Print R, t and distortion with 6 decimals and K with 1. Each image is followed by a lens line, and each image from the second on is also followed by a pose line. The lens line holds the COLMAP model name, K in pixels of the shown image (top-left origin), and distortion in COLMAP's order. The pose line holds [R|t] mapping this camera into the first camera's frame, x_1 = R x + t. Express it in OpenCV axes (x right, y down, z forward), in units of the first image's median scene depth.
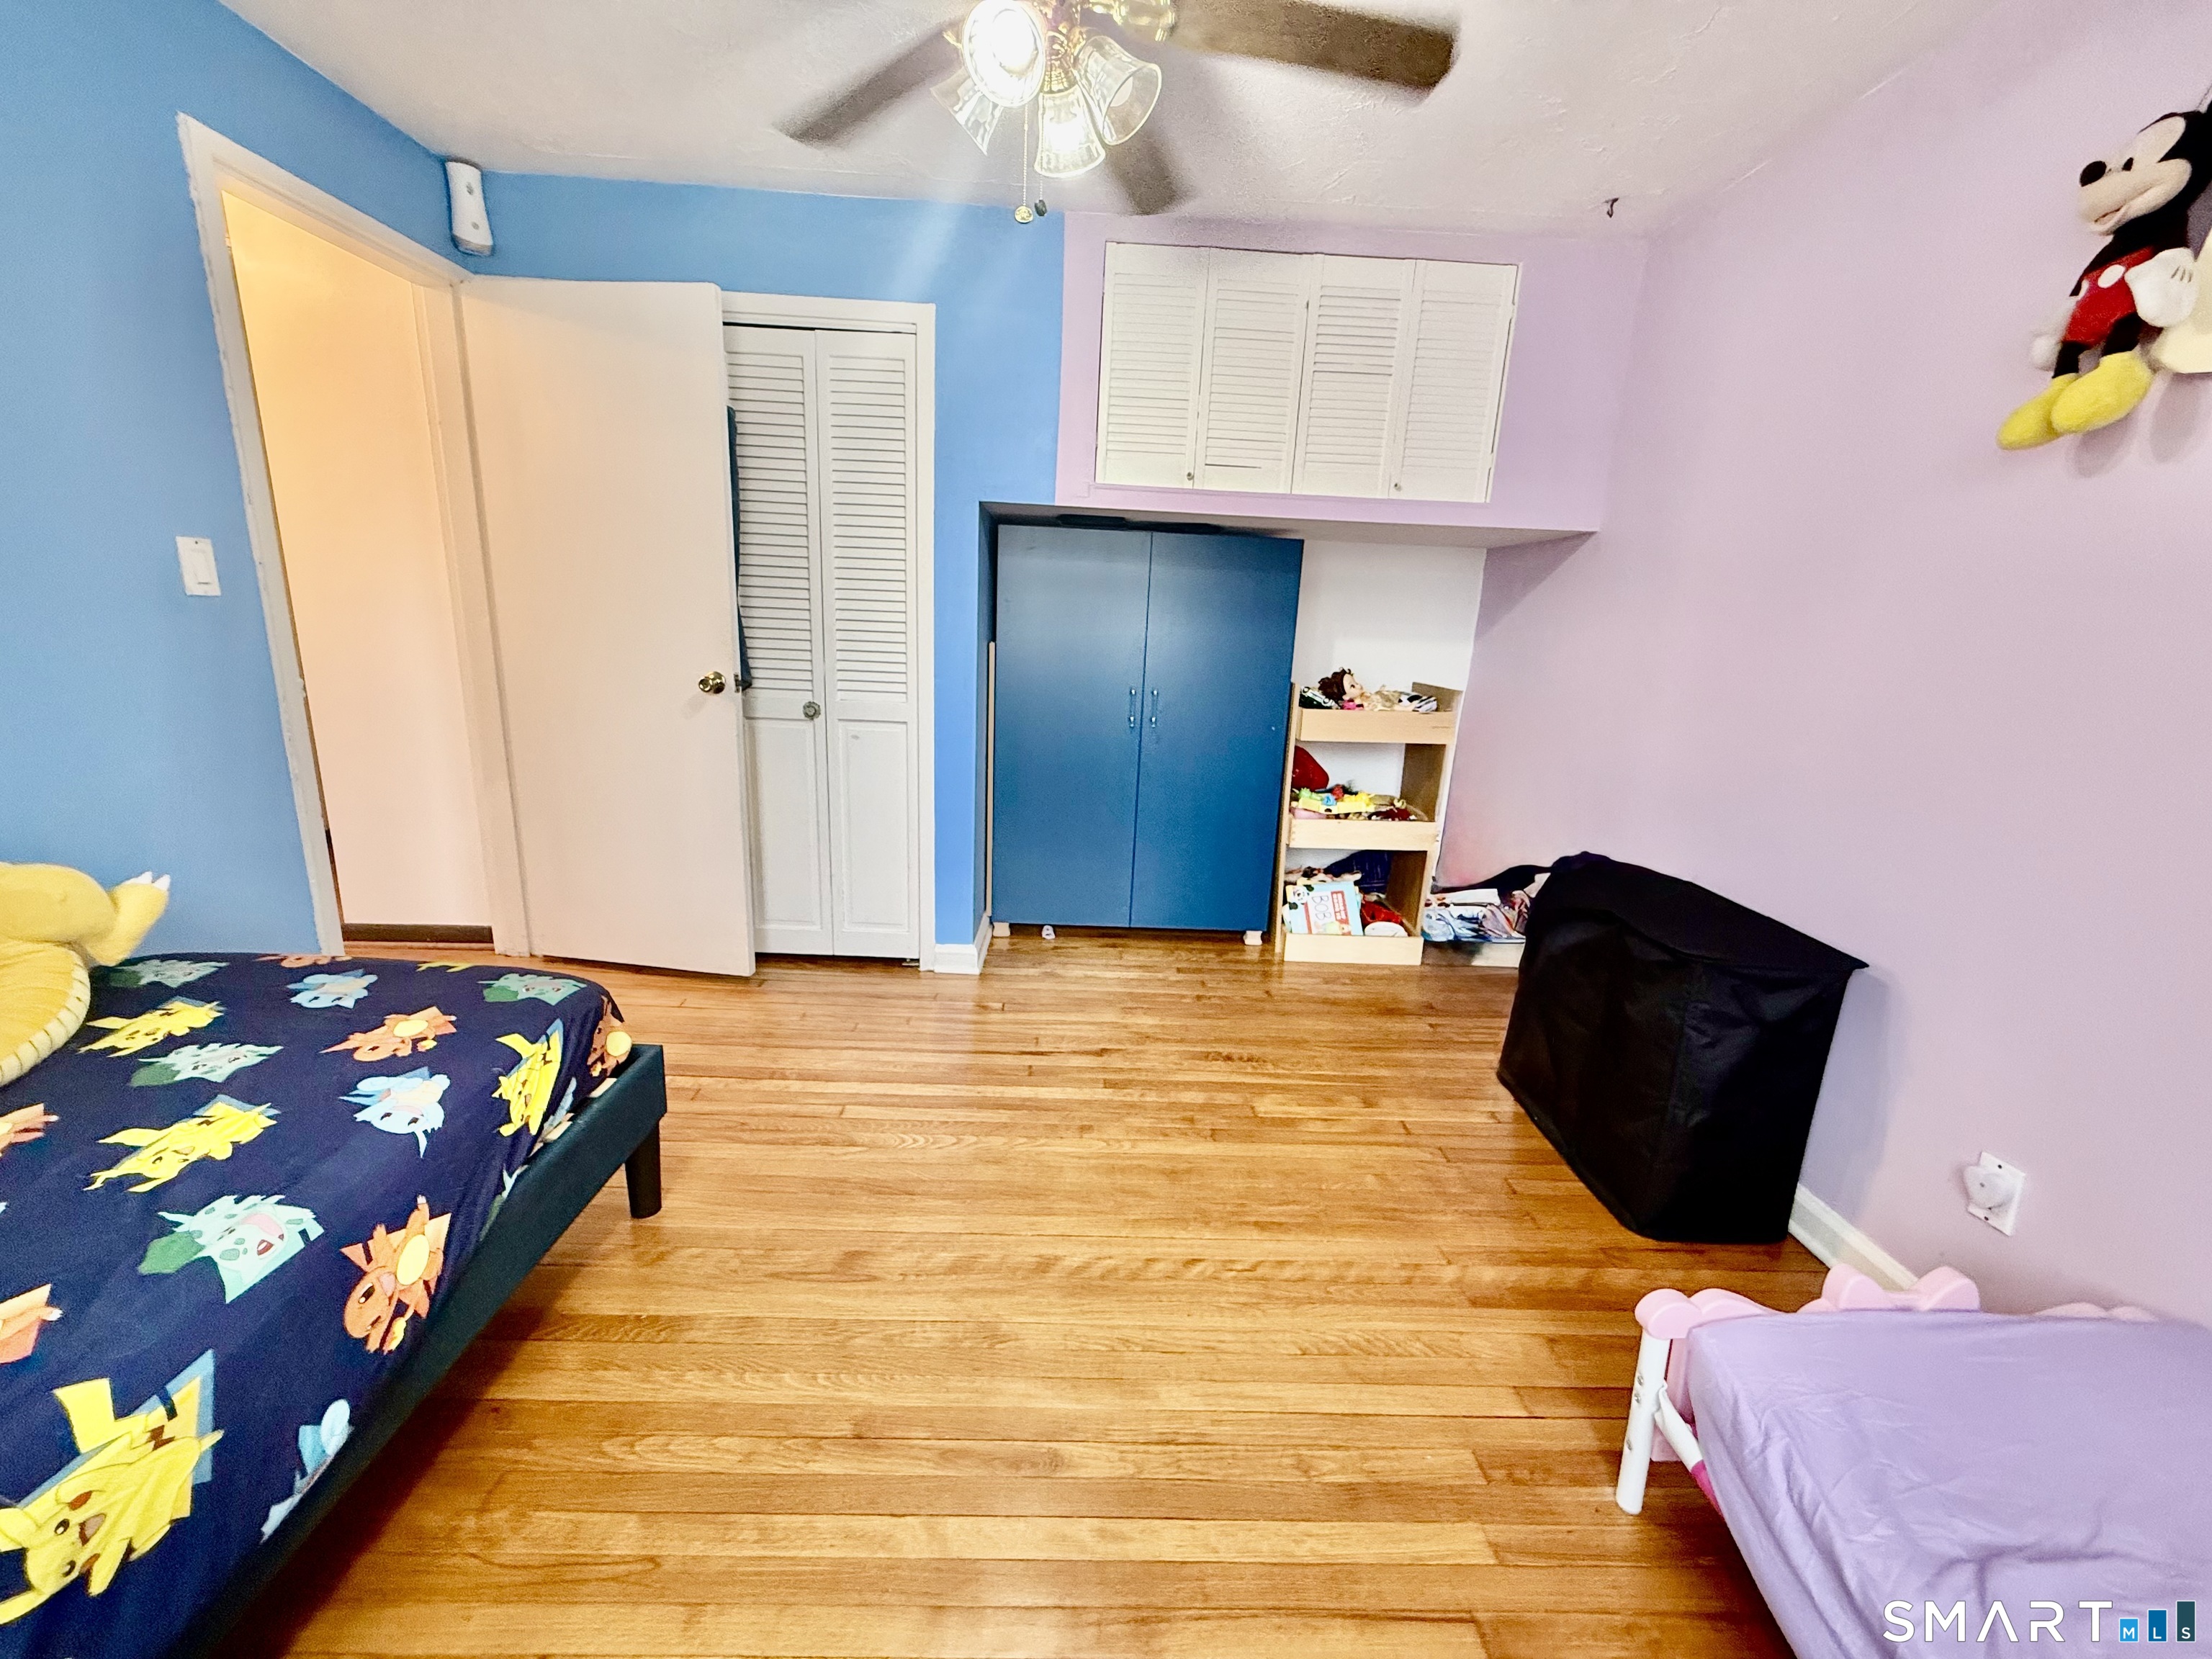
lens RADIAL K [[883.2, 0, 1107.8], [0, 883.2, 828.5], [0, 0, 1]] dist [0.001622, -0.000106]
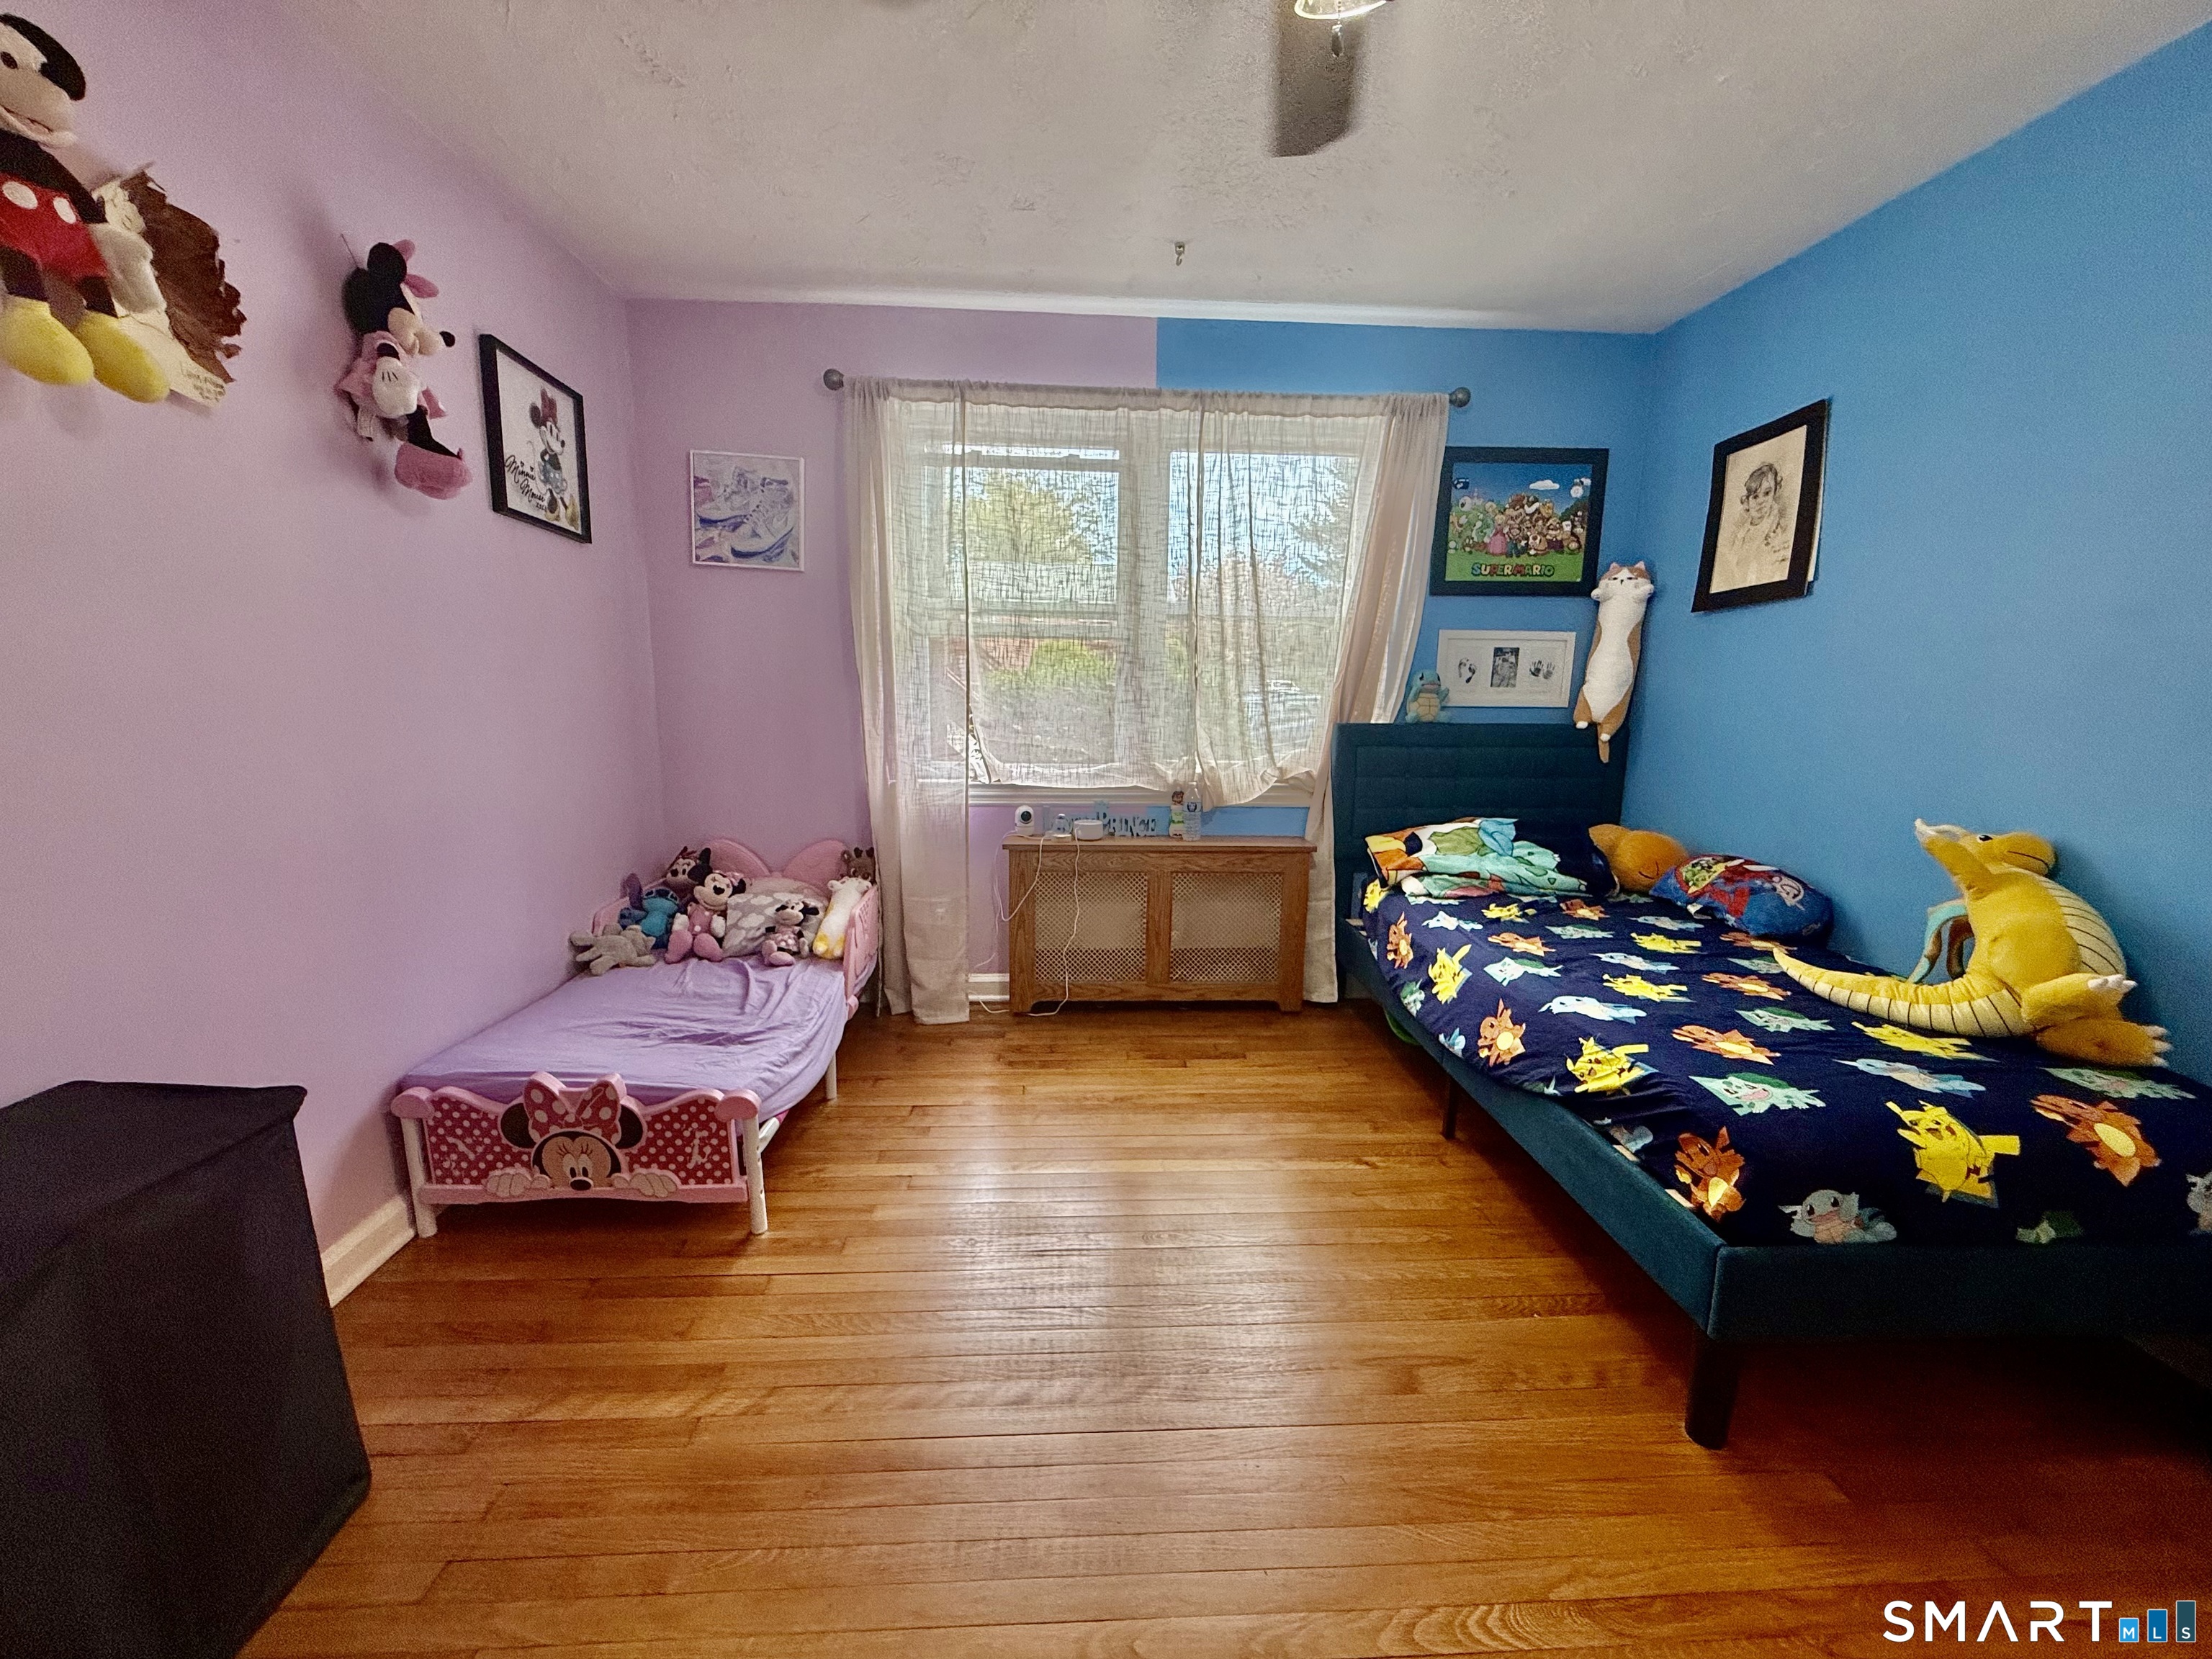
lens RADIAL K [[883.2, 0, 1112.6], [0, 883.2, 829.6], [0, 0, 1]] dist [0.001622, -0.000106]
pose [[-0.997519, -0.053079, -0.046239, 0.071531], [-0.067011, 0.917190, 0.392774, -0.351665], [0.021561, 0.394898, -0.918472, 1.561654]]
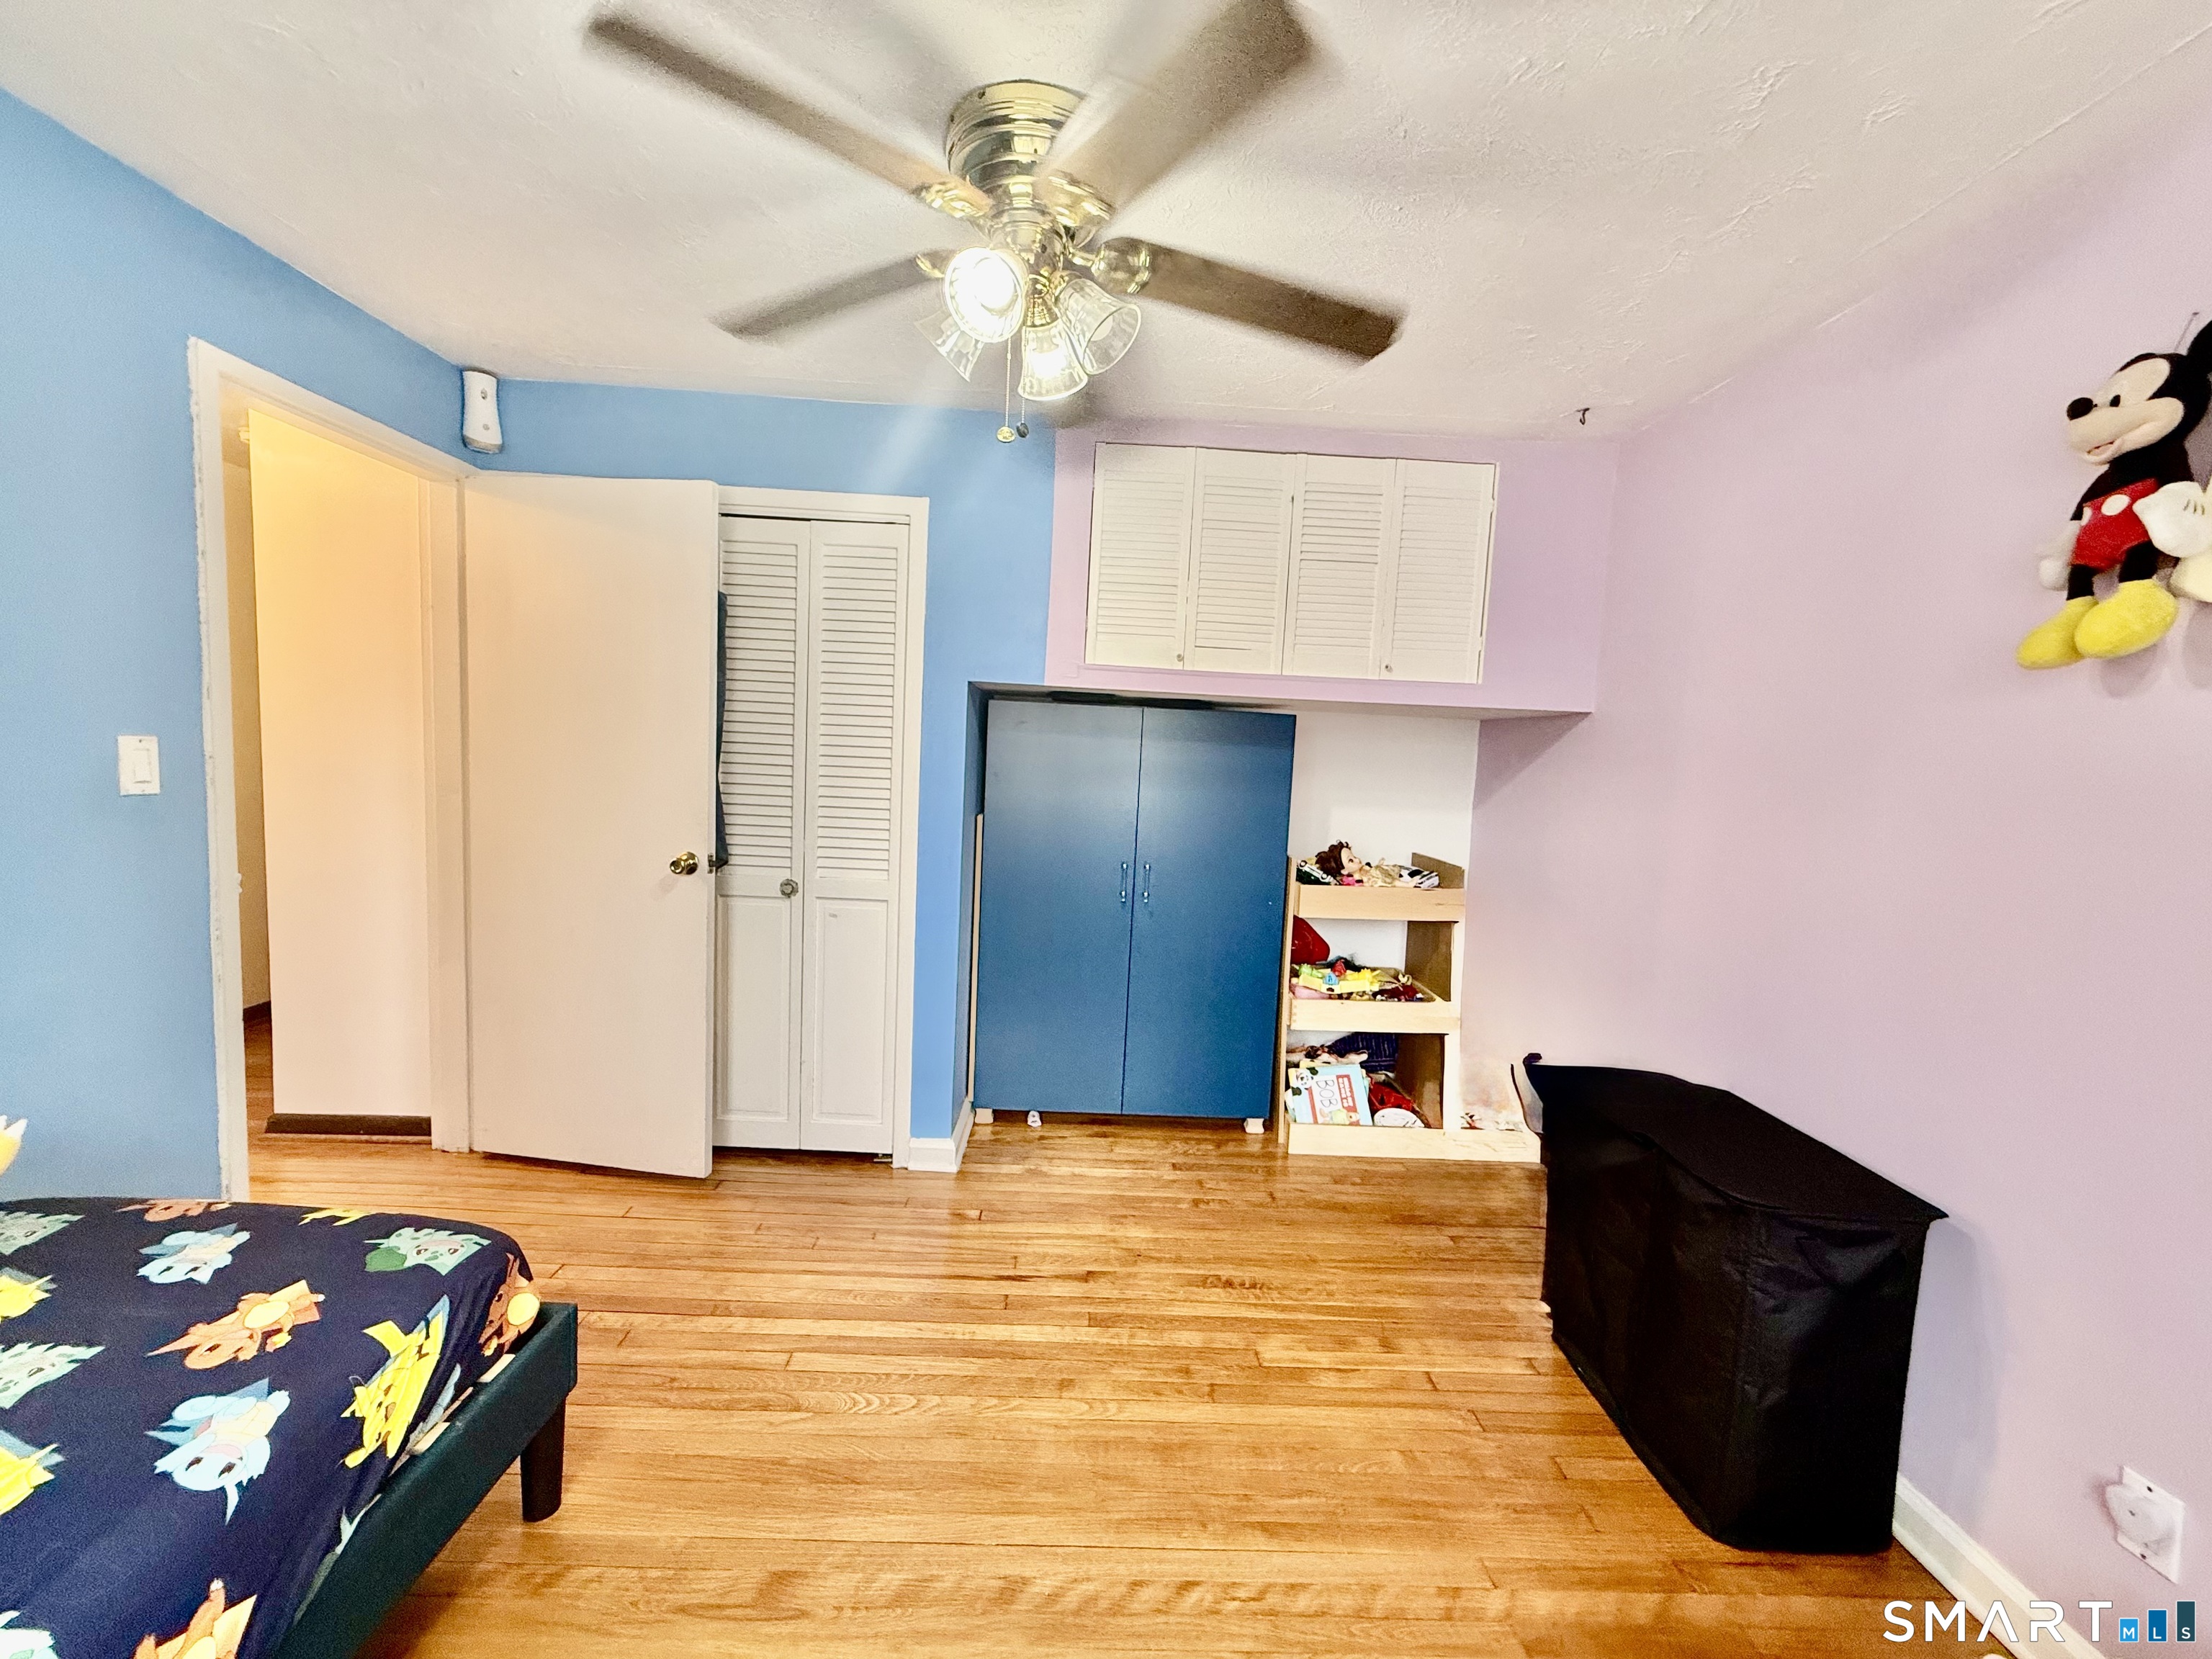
lens RADIAL K [[883.2, 0, 1108.5], [0, 883.2, 828.4], [0, 0, 1]] dist [0.001622, -0.000106]
pose [[0.999997, 0.002323, 0.000578, 0.019324], [-0.002210, 0.988699, -0.149897, -0.090789], [-0.000920, 0.149895, 0.988701, 0.067464]]
